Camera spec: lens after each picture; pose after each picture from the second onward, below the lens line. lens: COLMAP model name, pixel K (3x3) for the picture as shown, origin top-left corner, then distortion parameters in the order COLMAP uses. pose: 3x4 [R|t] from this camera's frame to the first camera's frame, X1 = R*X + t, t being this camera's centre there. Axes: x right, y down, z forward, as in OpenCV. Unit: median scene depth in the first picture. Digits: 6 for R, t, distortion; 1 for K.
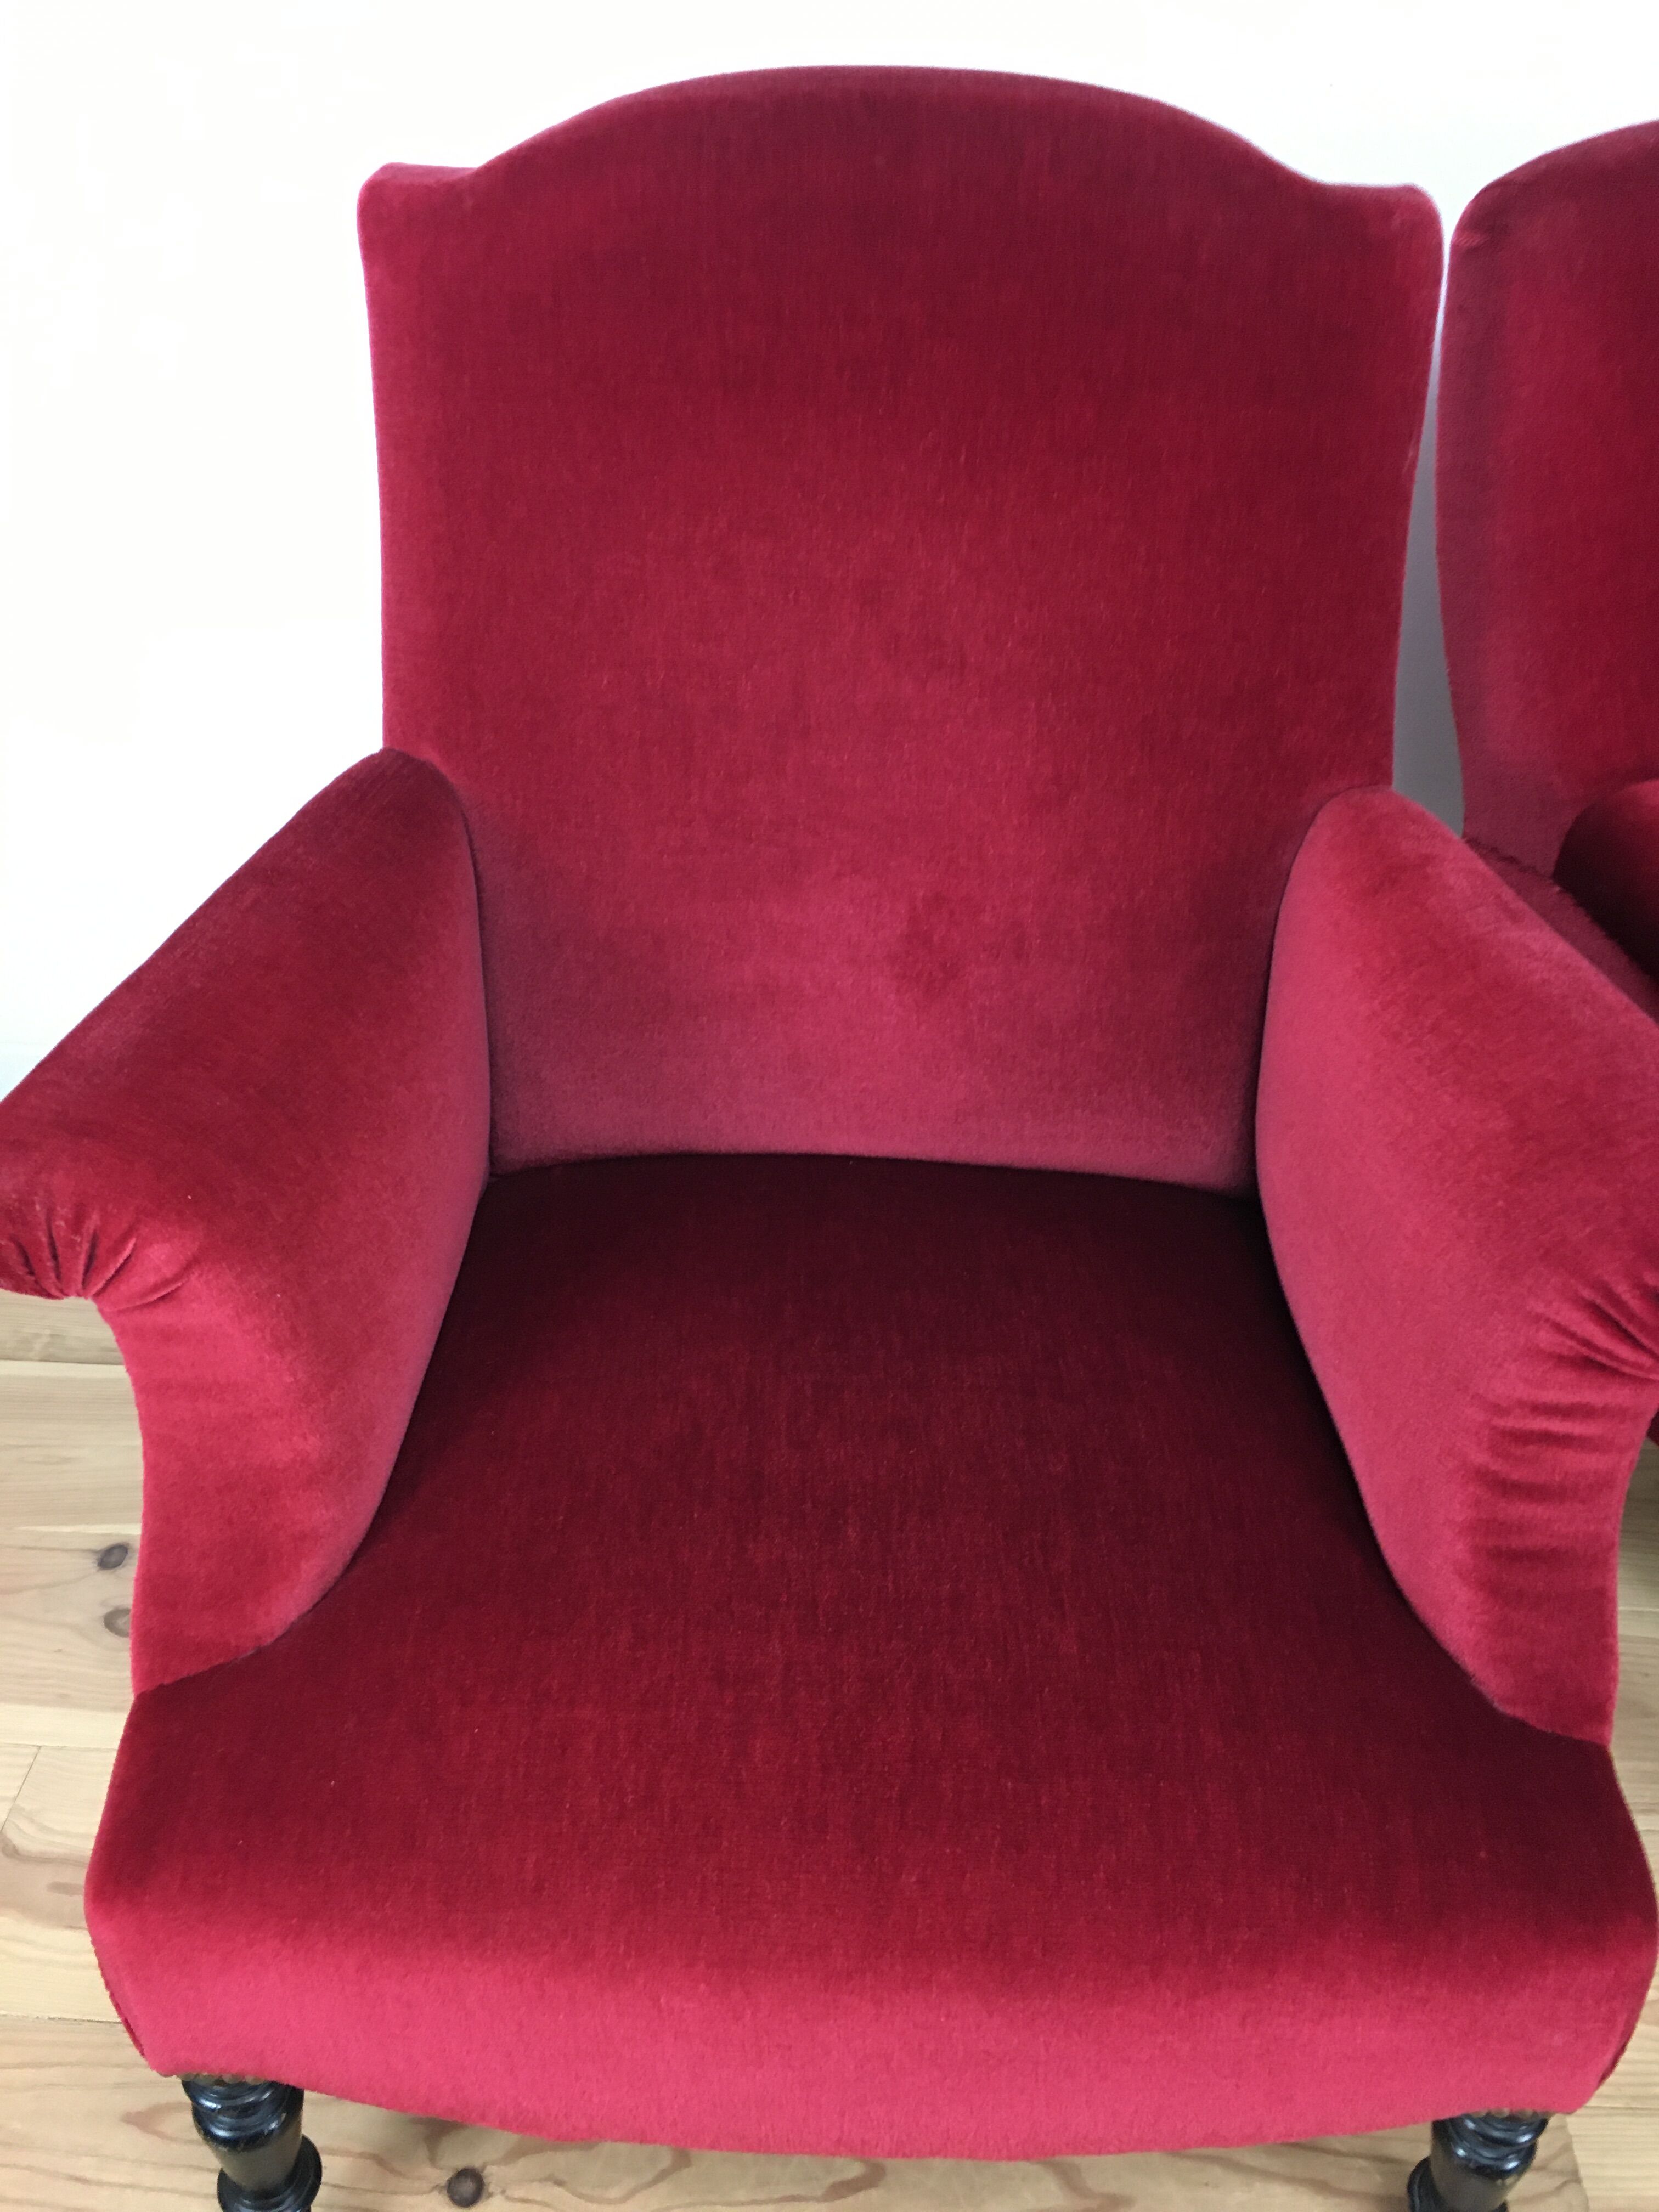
lens RADIAL K [[1867.4, 0, 806.6], [0, 1867.4, 1047.1], [0, 0, 1]] dist [0.036158, -0.086336]
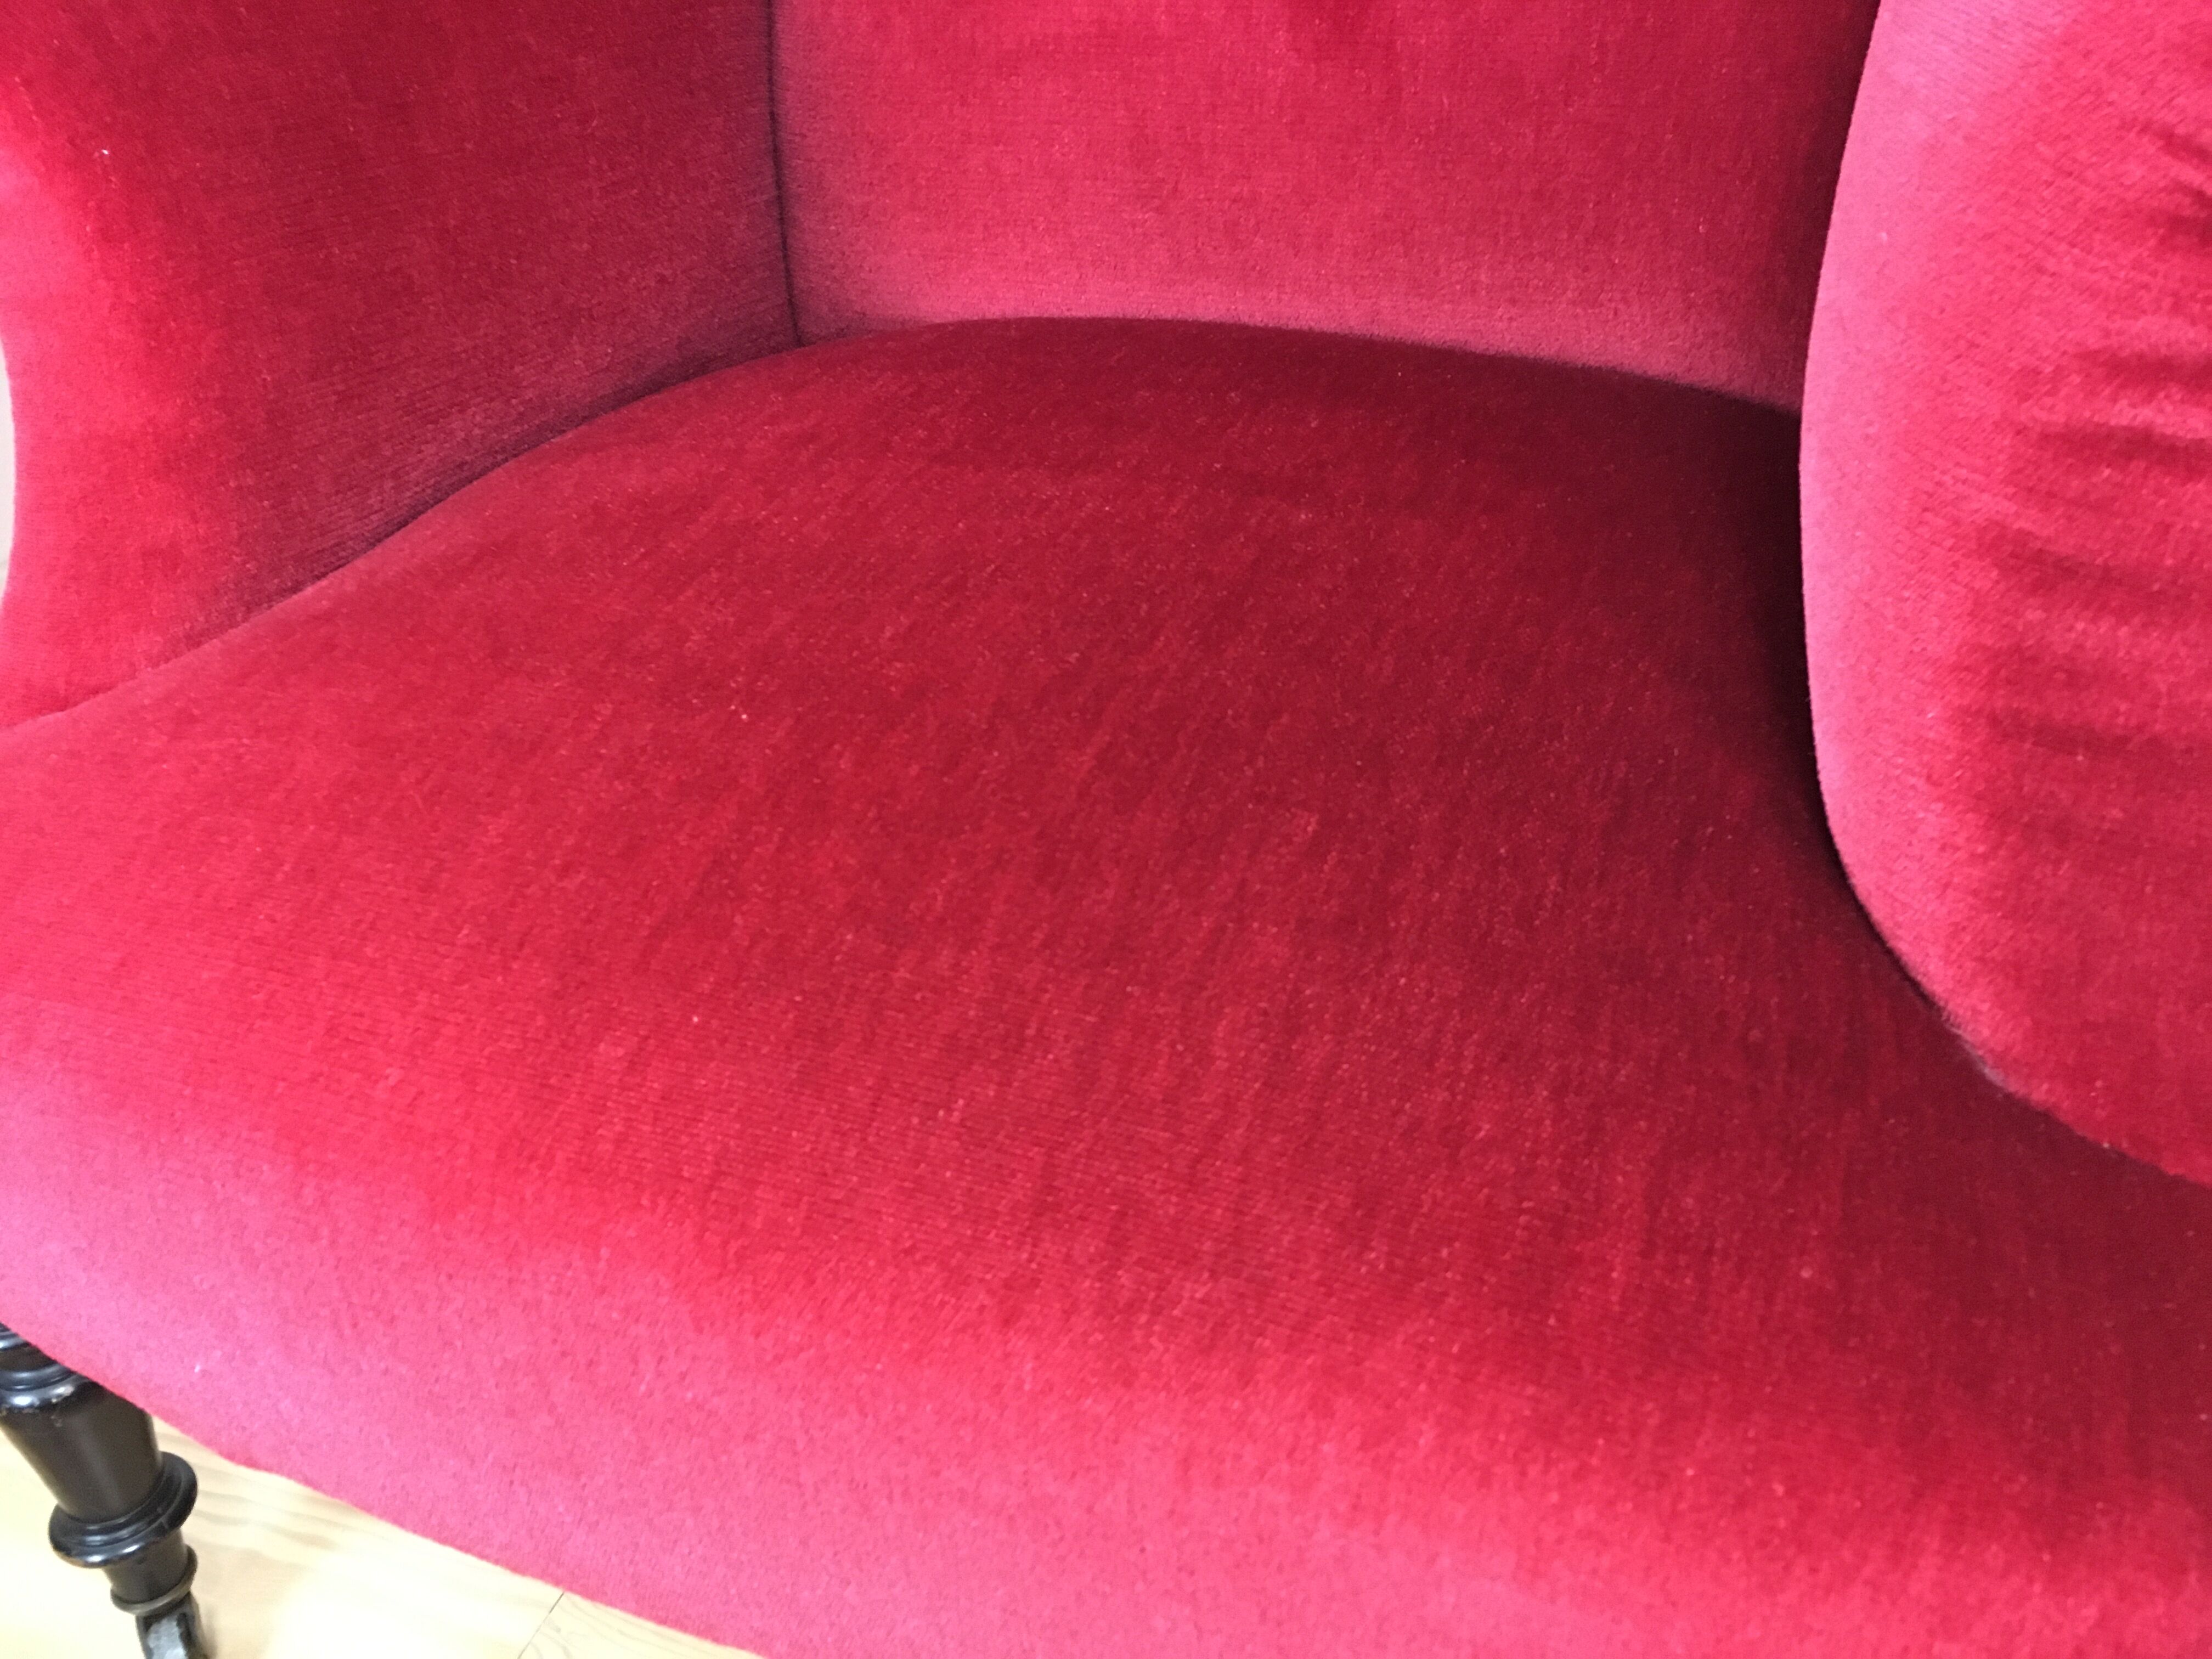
lens RADIAL K [[1867.4, 0, 1126.6], [0, 1867.4, 823.8], [0, 0, 1]] dist [0.036158, -0.086336]
pose [[0.933969, 0.122686, -0.335635, 0.328763], [-0.125560, 0.991998, 0.013215, 0.322865], [0.334570, 0.029800, 0.941899, 0.496598]]
